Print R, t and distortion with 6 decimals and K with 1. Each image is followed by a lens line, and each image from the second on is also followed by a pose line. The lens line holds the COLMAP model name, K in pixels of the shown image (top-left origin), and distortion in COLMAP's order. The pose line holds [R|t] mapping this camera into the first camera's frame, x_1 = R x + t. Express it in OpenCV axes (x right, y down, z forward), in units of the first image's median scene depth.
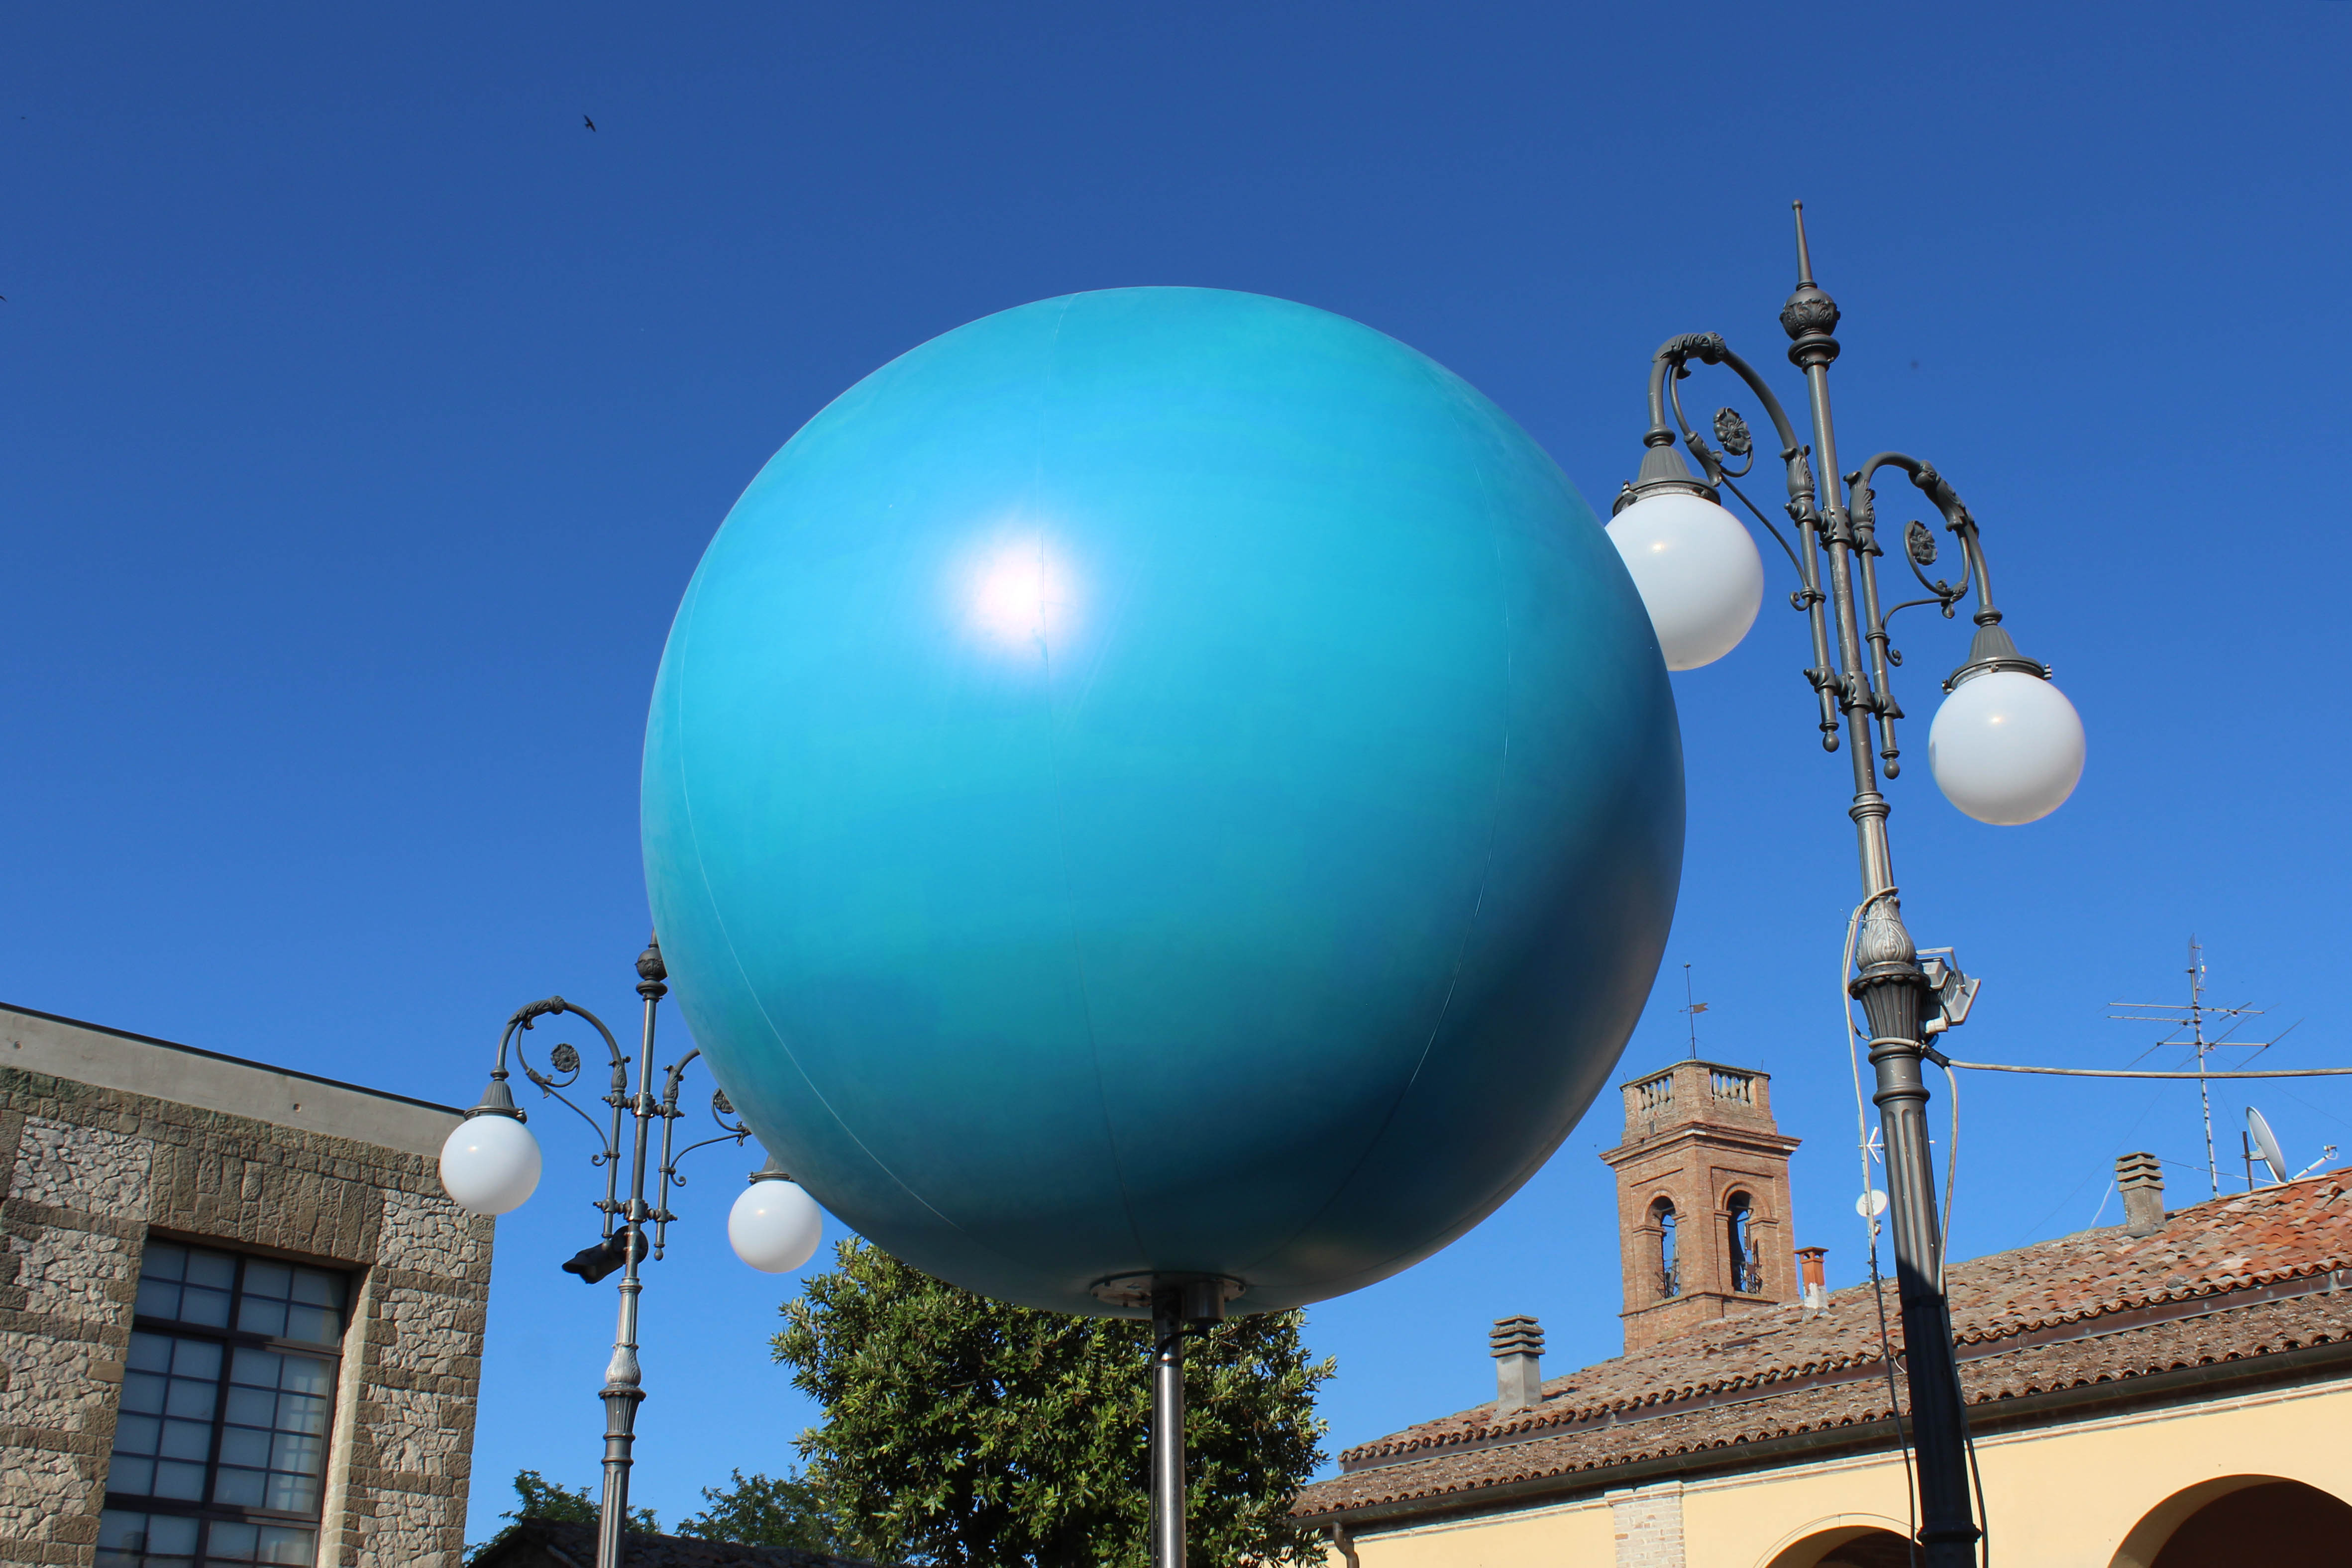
lens RADIAL K [[2788.2, 0, 1171.7], [0, 2788.2, 791.7], [0, 0, 1]] dist [-0.039205, 0.000000]
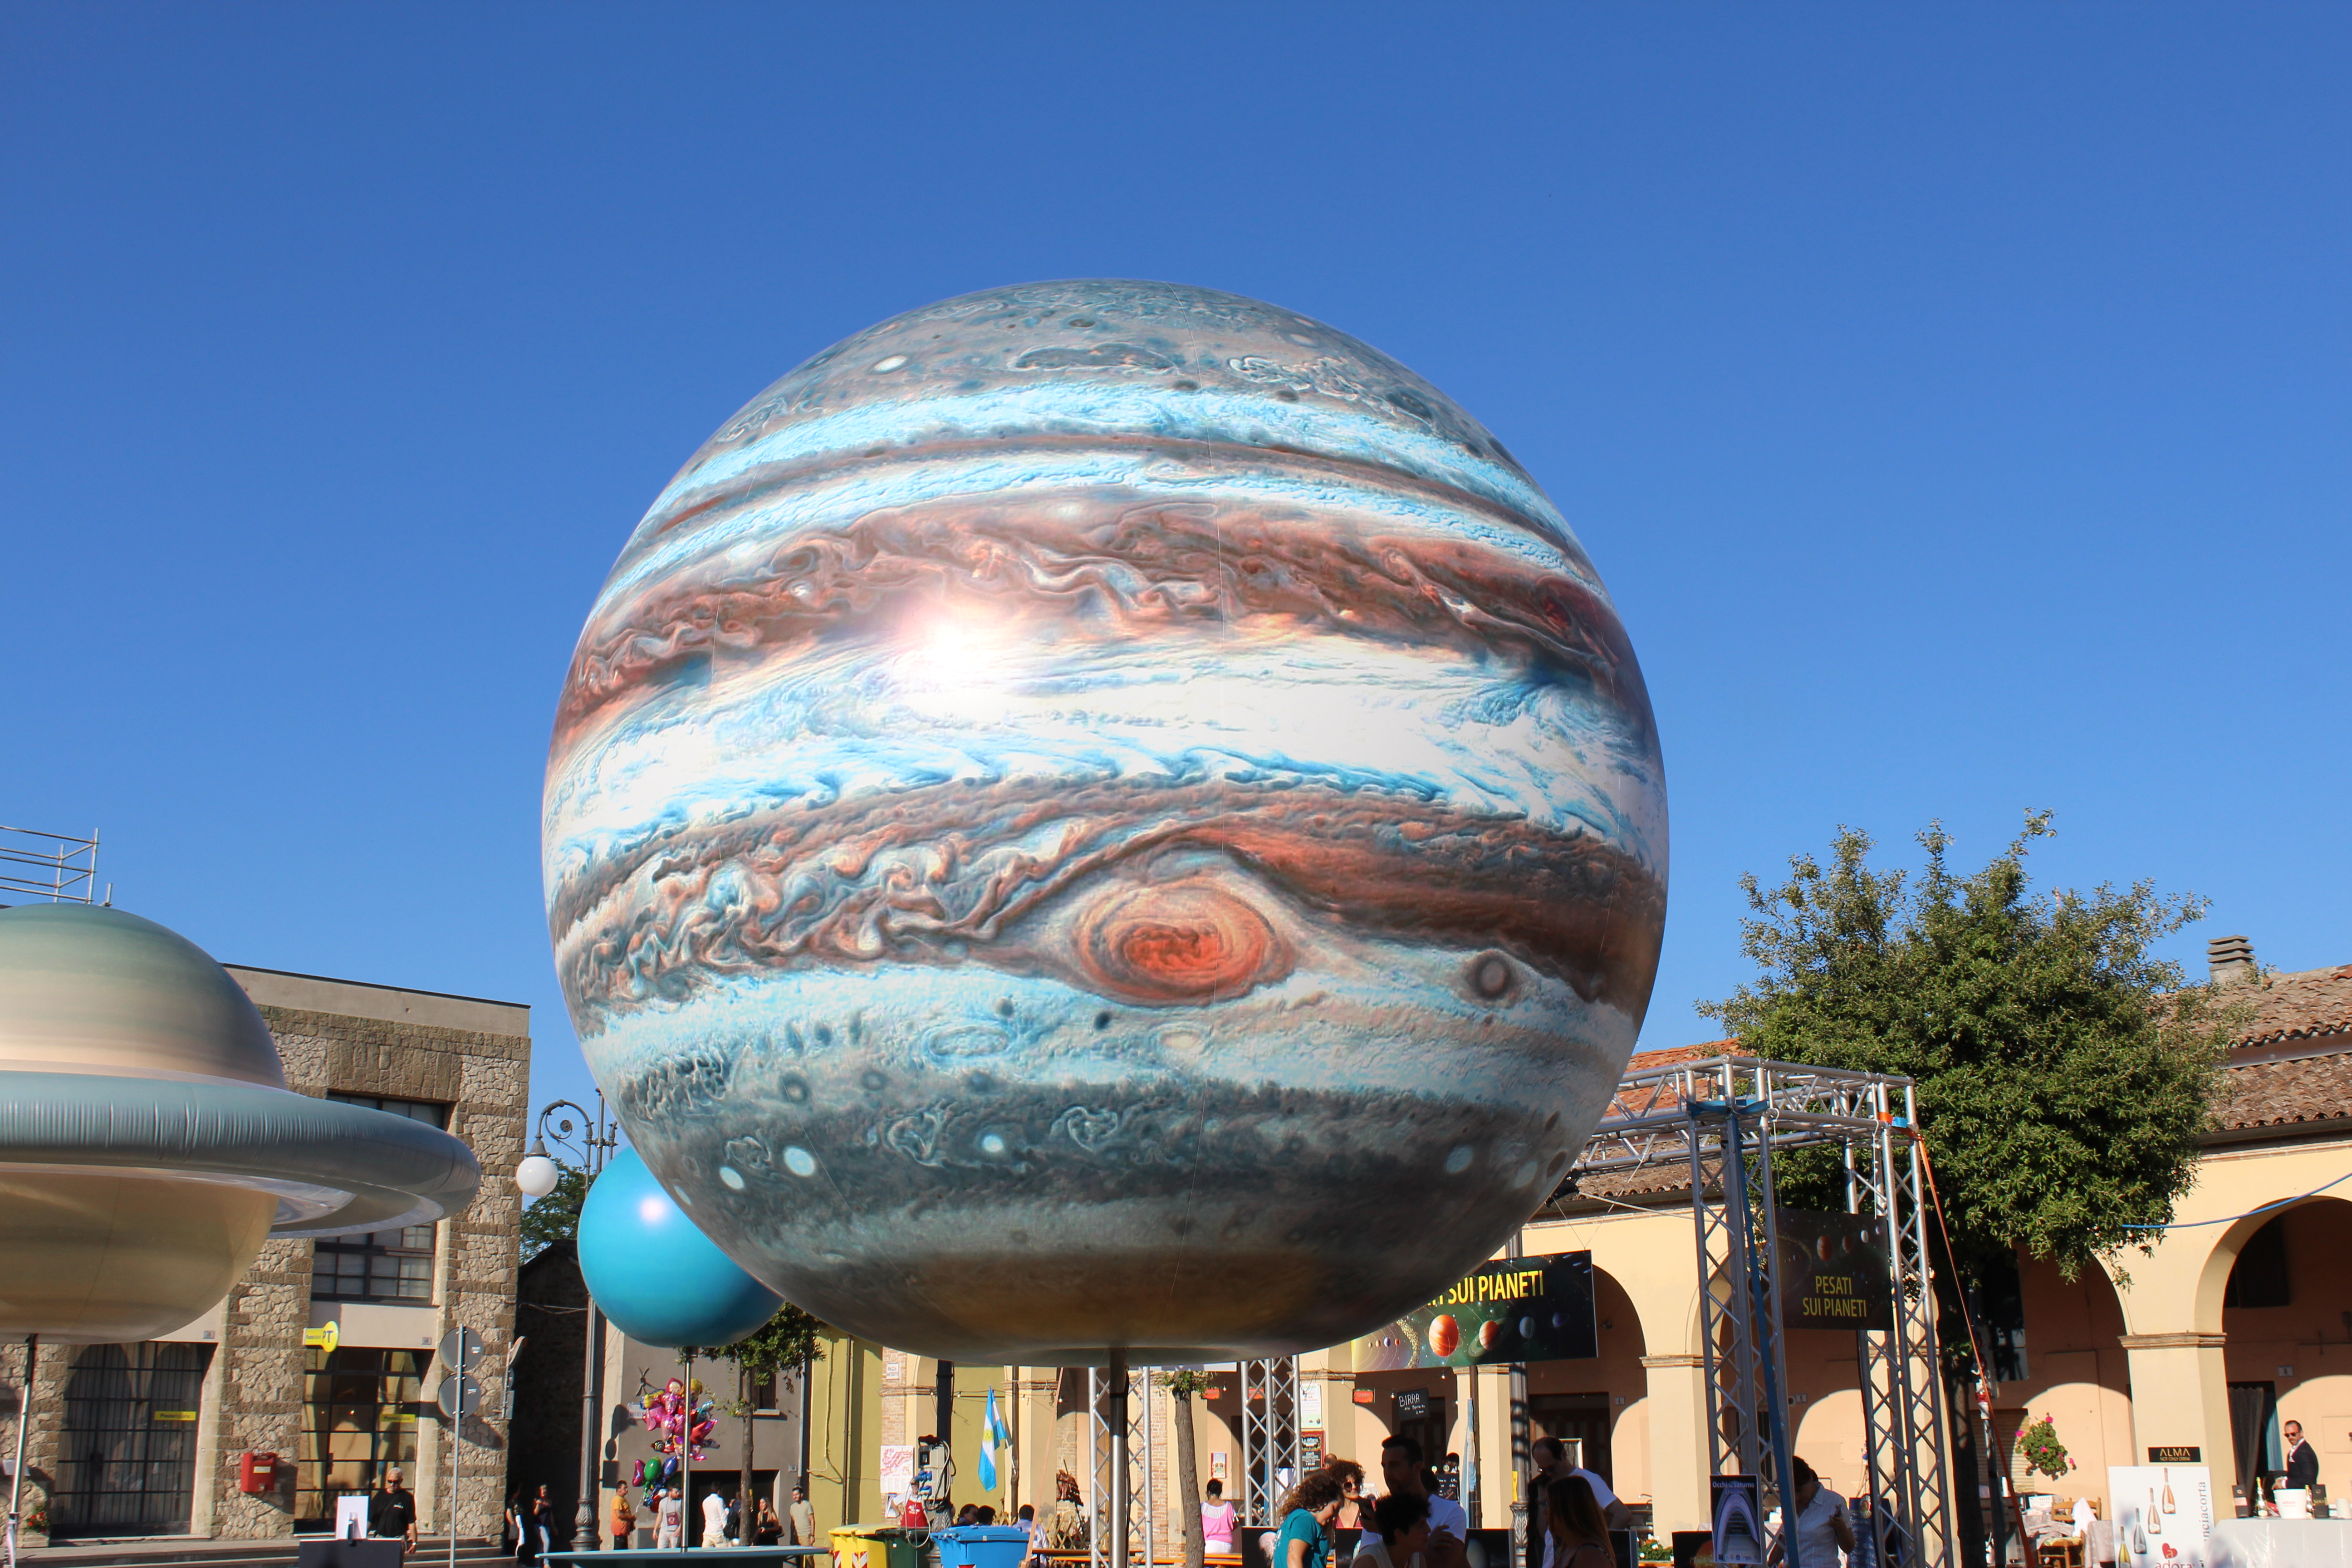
lens RADIAL K [[2592.8, 0, 1176.8], [0, 2592.8, 784.7], [0, 0, 1]] dist [-0.131974, 0.000000]
pose [[0.999875, -0.006487, 0.014408, 0.120769], [0.004516, 0.991119, 0.132900, -0.219888], [-0.015142, -0.132819, 0.991025, -0.496667]]
